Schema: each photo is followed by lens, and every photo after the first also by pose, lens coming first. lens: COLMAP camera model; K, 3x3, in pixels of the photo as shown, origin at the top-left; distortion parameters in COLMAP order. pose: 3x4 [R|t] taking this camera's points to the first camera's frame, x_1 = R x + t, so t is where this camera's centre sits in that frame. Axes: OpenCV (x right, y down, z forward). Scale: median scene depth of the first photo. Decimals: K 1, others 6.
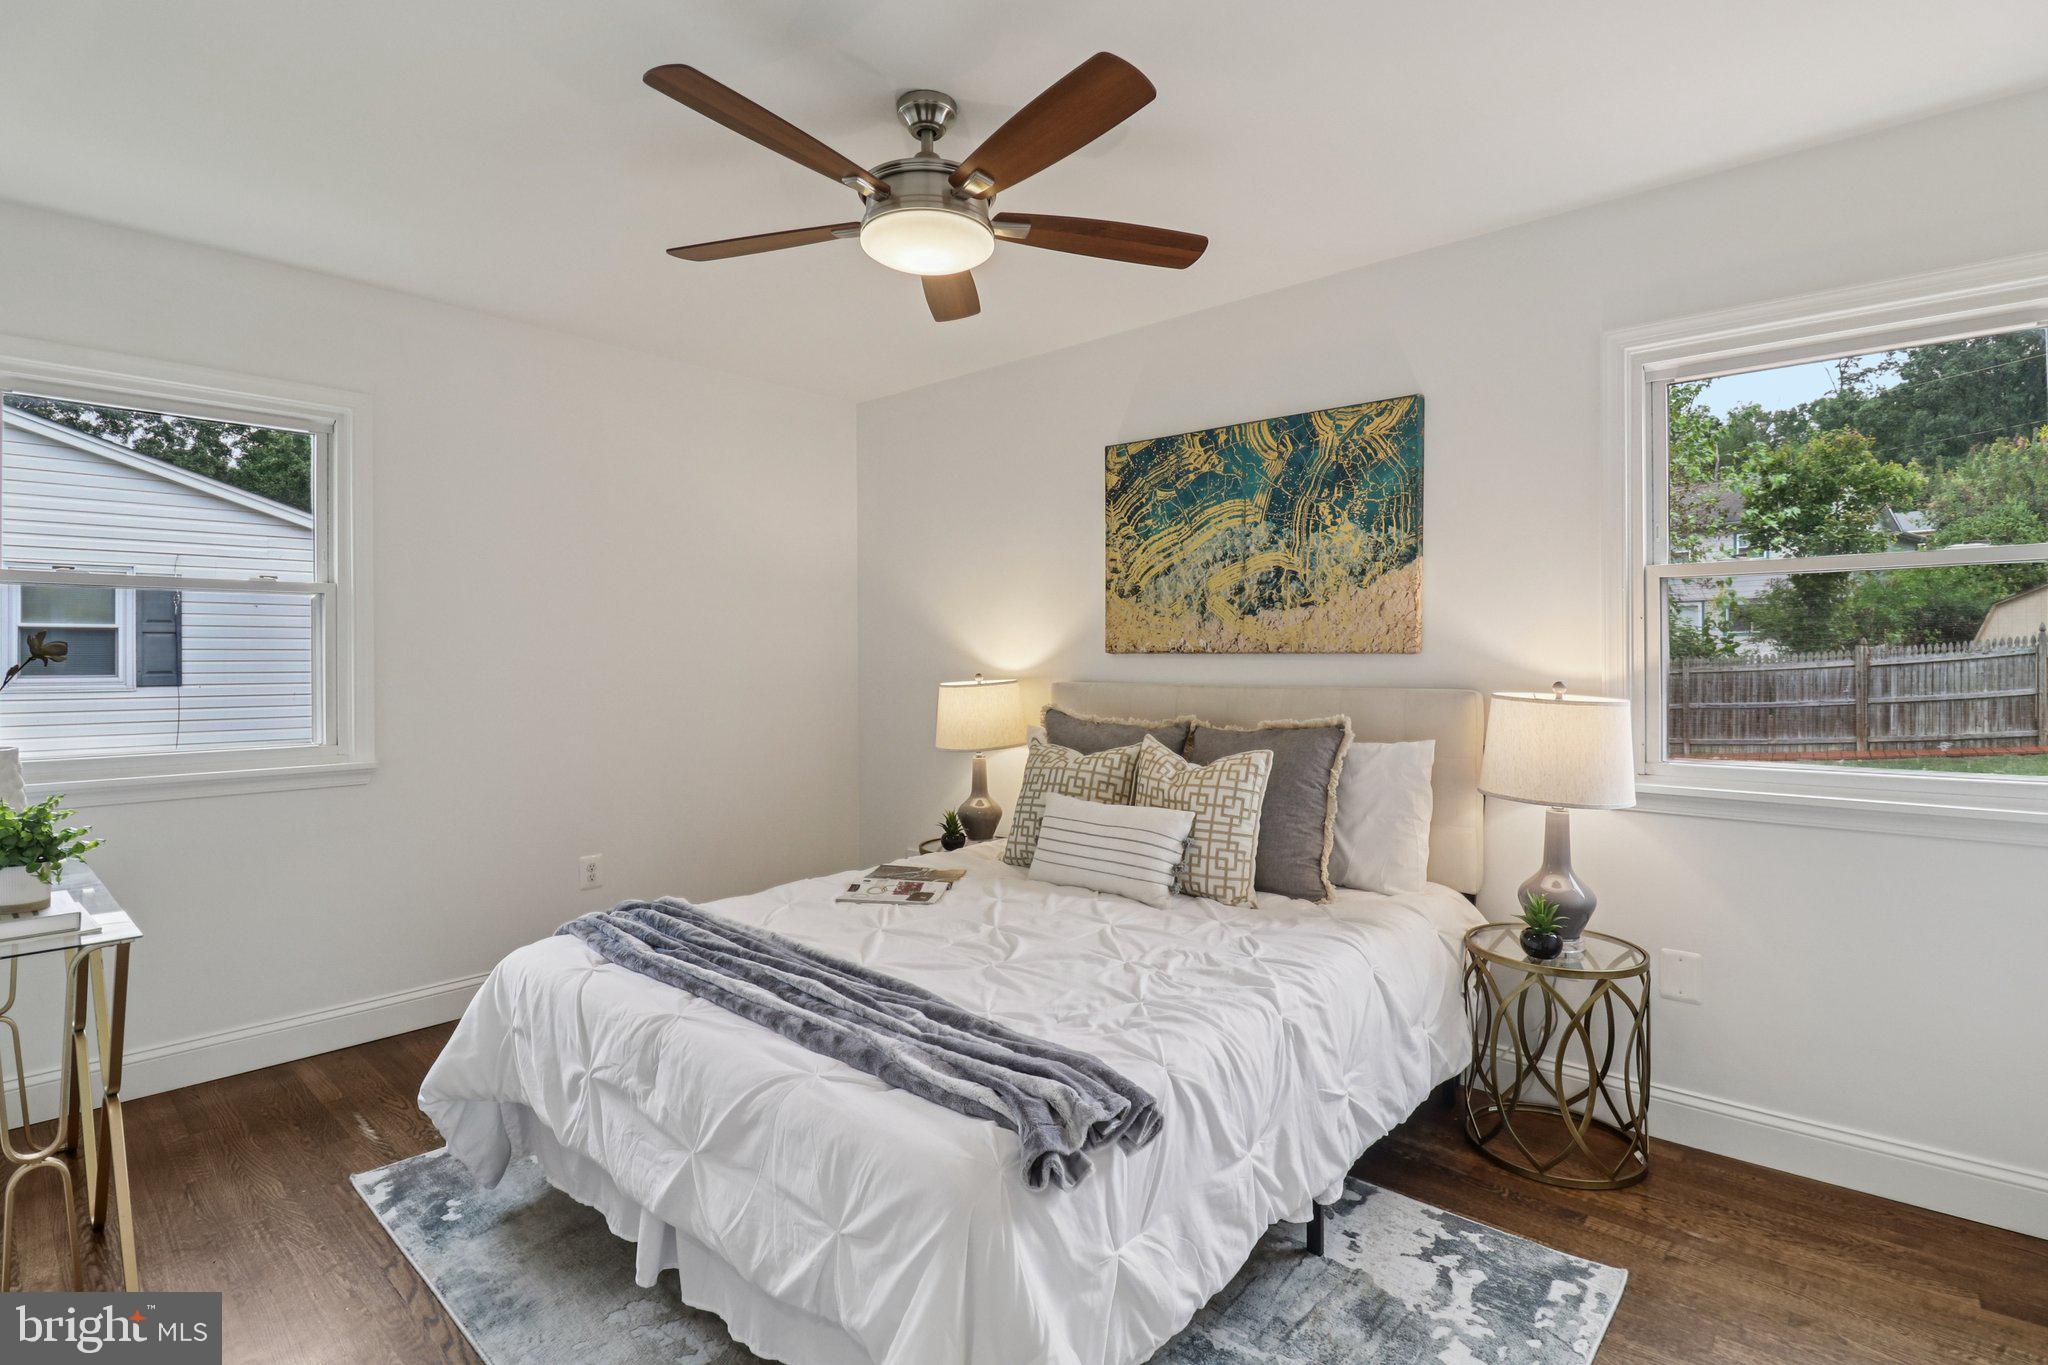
lens RADIAL K [[1006.1, 0, 1024.0], [0, 1006.1, 682.5], [0, 0, 1]] dist [-0.002459, -0.008523]
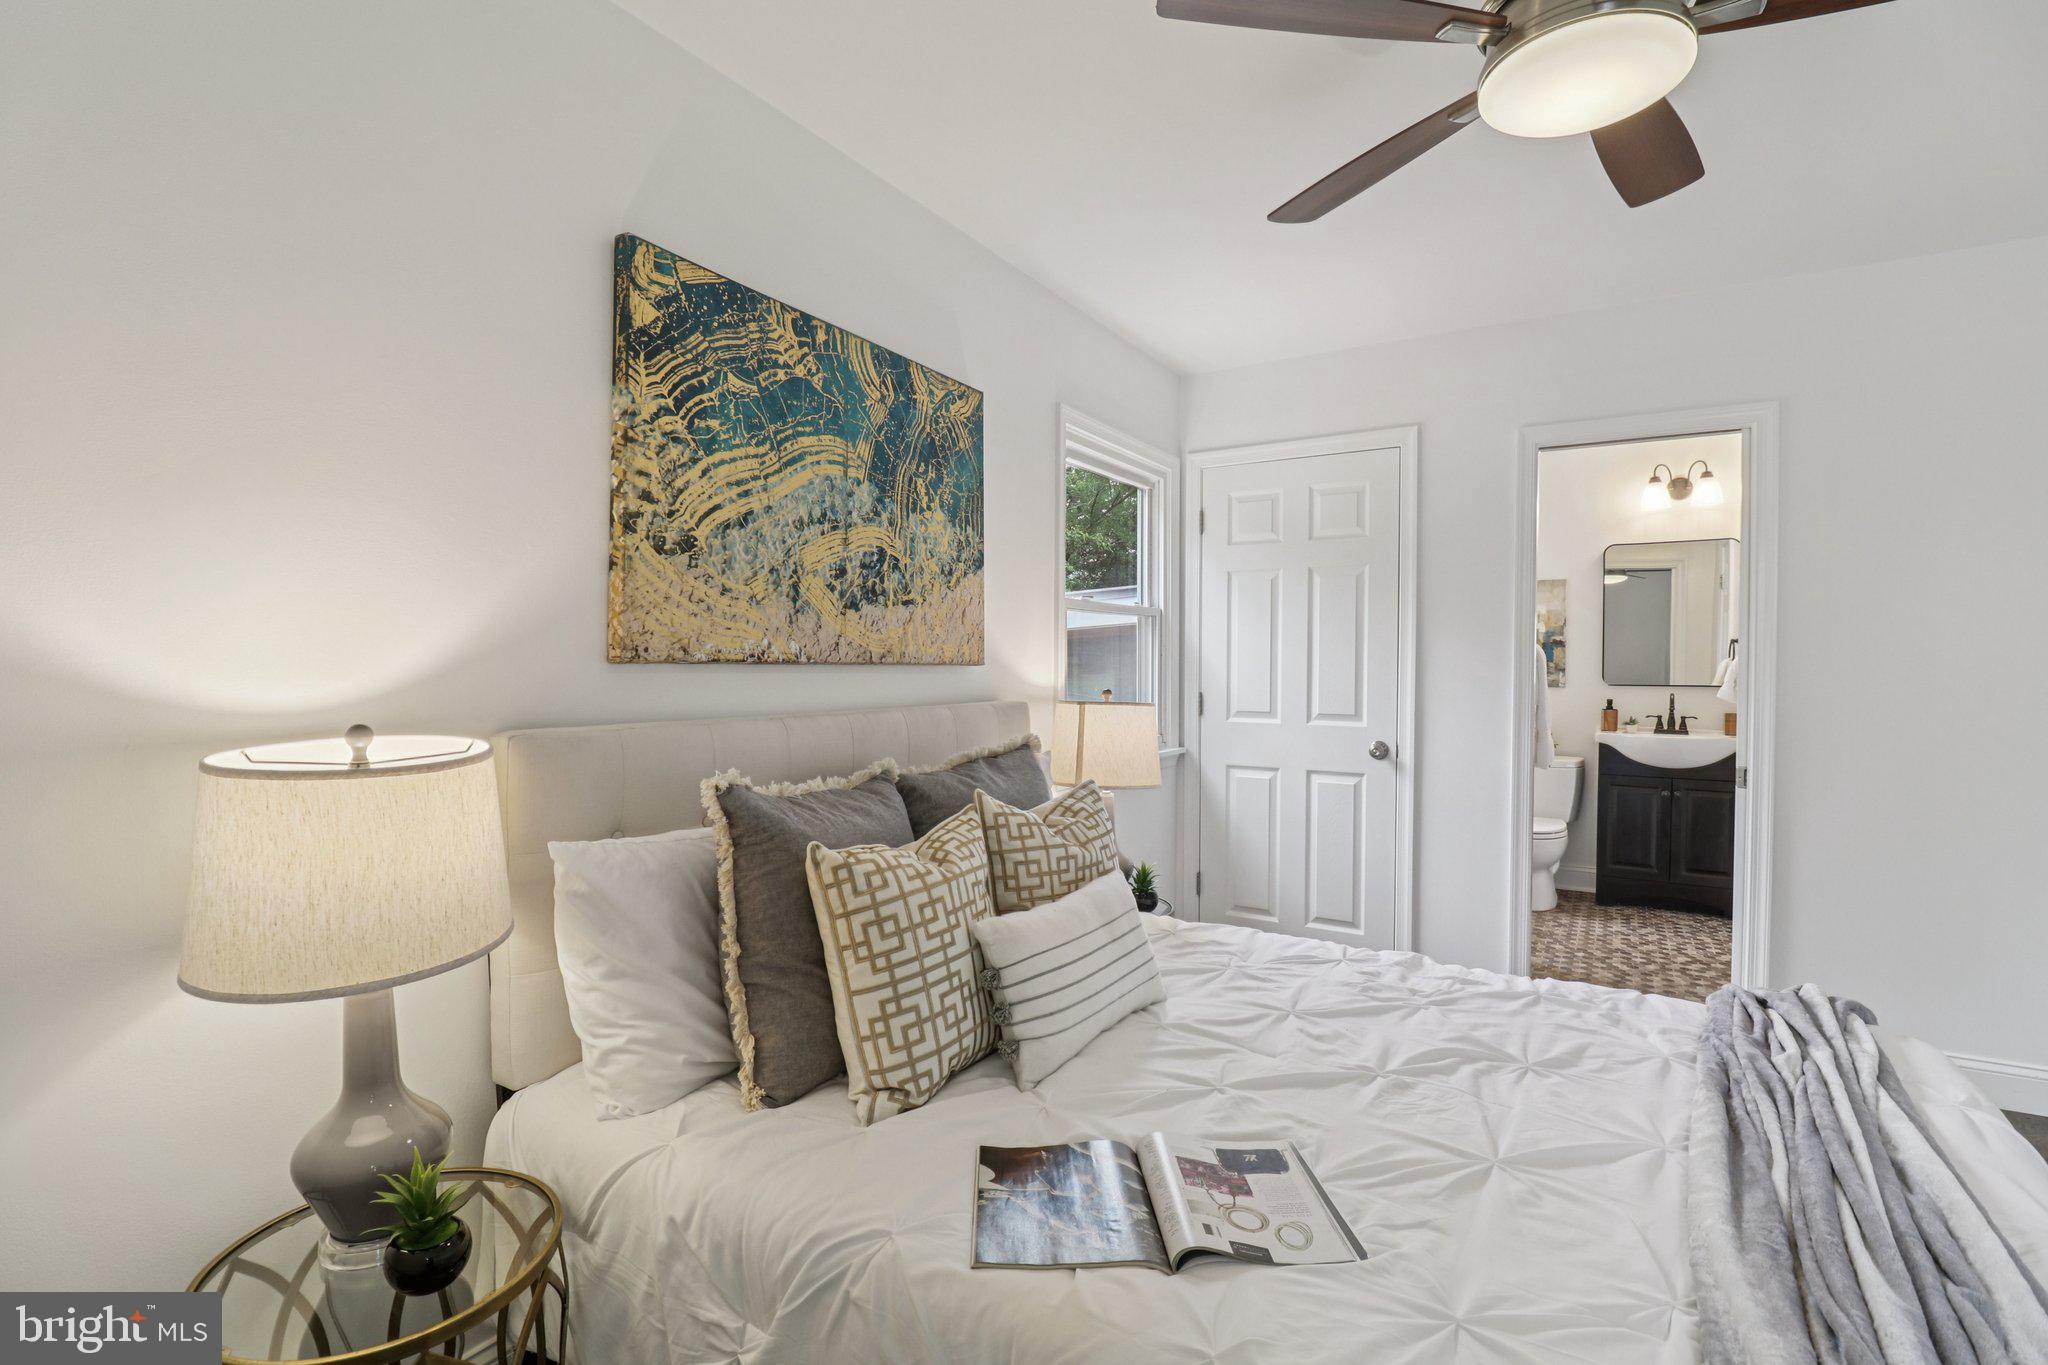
lens RADIAL K [[926.7, 0, 1024.0], [0, 926.7, 682.5], [0, 0, 1]] dist [-0.001260, -0.007140]
pose [[-0.153673, -0.021945, 0.987878, -0.428800], [0.018436, 0.999516, 0.025071, -0.030238], [-0.987950, 0.022066, -0.153194, 0.974351]]
